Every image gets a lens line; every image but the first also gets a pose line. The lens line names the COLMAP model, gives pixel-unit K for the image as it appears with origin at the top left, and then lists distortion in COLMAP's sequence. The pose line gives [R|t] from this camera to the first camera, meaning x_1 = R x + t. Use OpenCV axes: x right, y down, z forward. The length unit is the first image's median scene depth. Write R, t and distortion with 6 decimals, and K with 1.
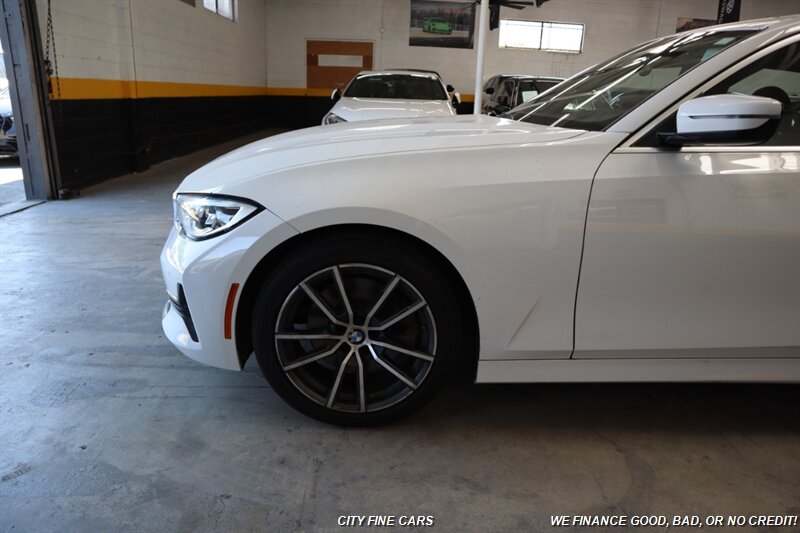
lens RADIAL K [[552.3, 0, 397.7], [0, 552.3, 267.6], [0, 0, 1]] dist [-0.118988, 0.071384]
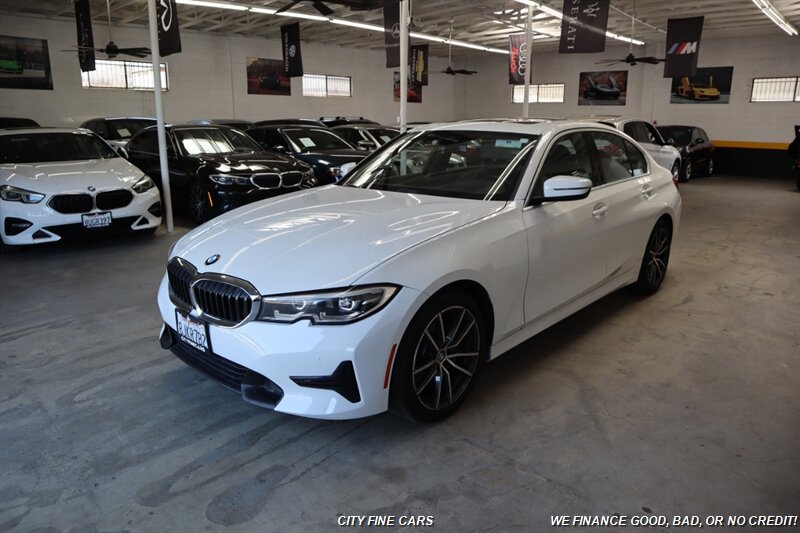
lens RADIAL K [[552.3, 0, 398.0], [0, 552.3, 271.6], [0, 0, 1]] dist [-0.118988, 0.071384]
pose [[0.698673, -0.218373, 0.681300, -1.126165], [0.239629, 0.968703, 0.064752, -0.223060], [-0.674117, 0.118018, 0.729135, -0.038275]]
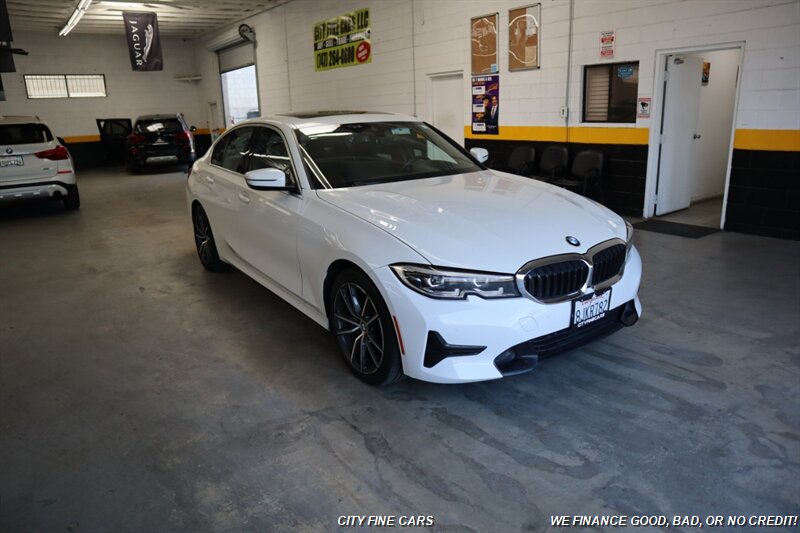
lens RADIAL K [[552.3, 0, 399.7], [0, 552.3, 263.7], [0, 0, 1]] dist [-0.118988, 0.071384]
pose [[-0.563852, -0.243041, 0.789304, -1.455921], [0.258734, 0.855623, 0.448292, -1.081378], [-0.784301, 0.456990, -0.419562, 2.508081]]
